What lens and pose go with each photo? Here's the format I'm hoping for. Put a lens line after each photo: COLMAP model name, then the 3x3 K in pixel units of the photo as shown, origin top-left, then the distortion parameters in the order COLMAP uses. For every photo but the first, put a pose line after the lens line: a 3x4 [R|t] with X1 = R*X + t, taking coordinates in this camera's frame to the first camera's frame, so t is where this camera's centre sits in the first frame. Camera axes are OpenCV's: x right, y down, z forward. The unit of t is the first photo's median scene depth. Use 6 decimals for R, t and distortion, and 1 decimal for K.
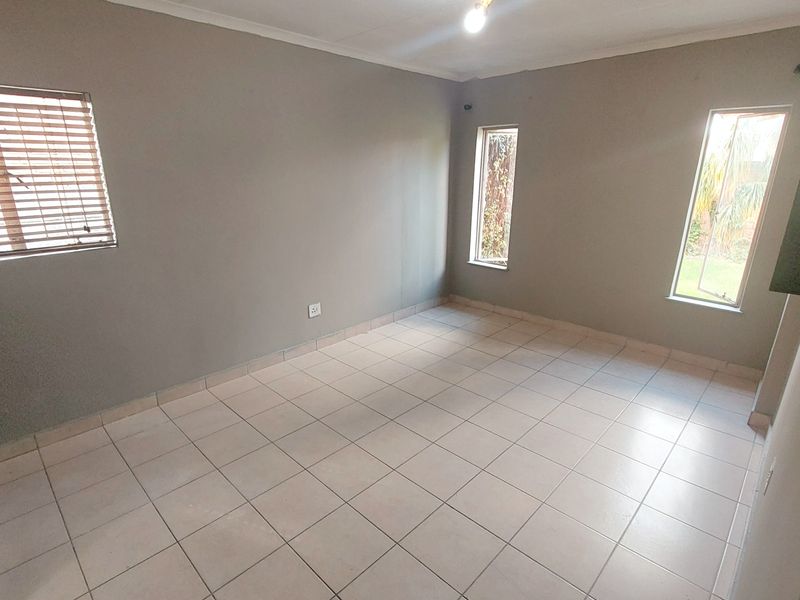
lens RADIAL K [[429.2, 0, 379.4], [0, 429.2, 309.4], [0, 0, 1]] dist [-0.013505, -0.000694]
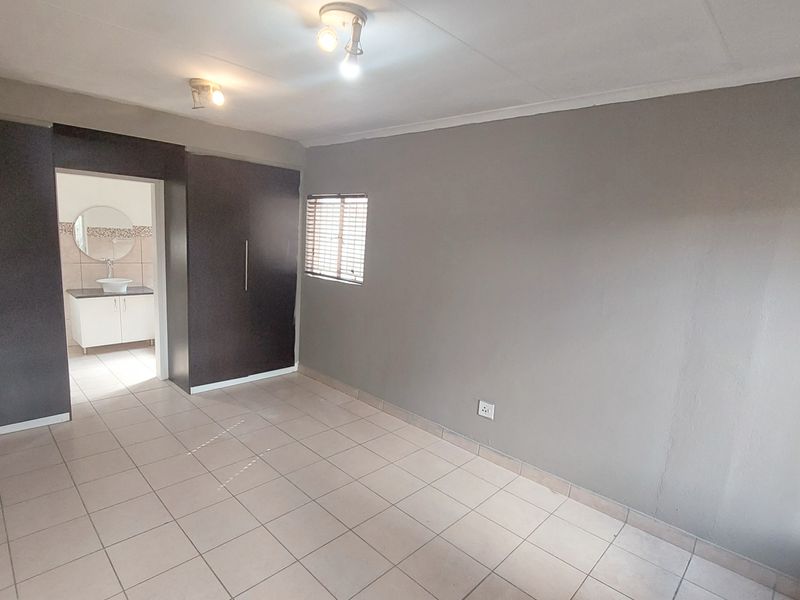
lens RADIAL K [[429.2, 0, 379.4], [0, 429.2, 309.4], [0, 0, 1]] dist [-0.013505, -0.000694]
pose [[0.001360, 0.184889, -0.982758, 0.817183], [-0.366447, 0.914490, 0.171538, -0.314825], [0.930438, 0.359896, 0.068996, 0.860628]]
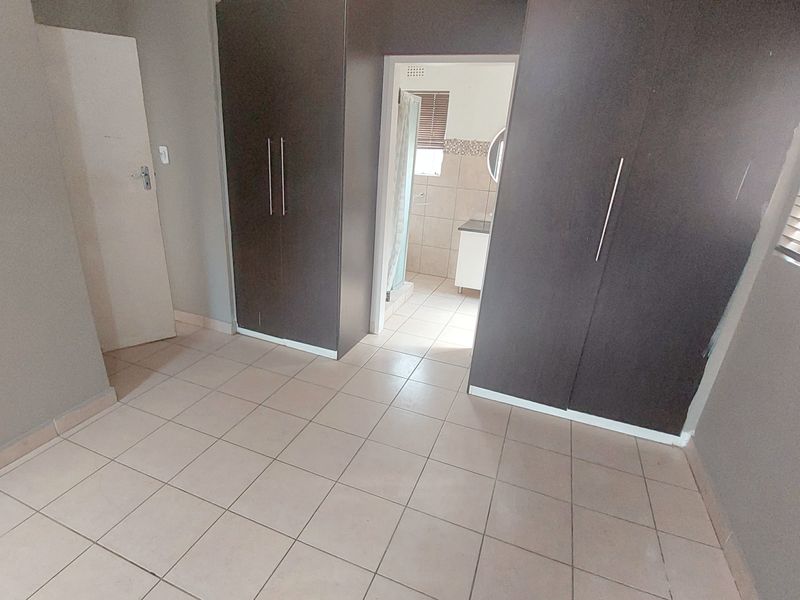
lens RADIAL K [[429.2, 0, 379.4], [0, 429.2, 309.4], [0, 0, 1]] dist [-0.013505, -0.000694]
pose [[-0.919209, 0.095848, -0.381927, 0.030564], [-0.173284, 0.772496, 0.610919, -0.287089], [0.353593, 0.627744, -0.693476, 0.954798]]
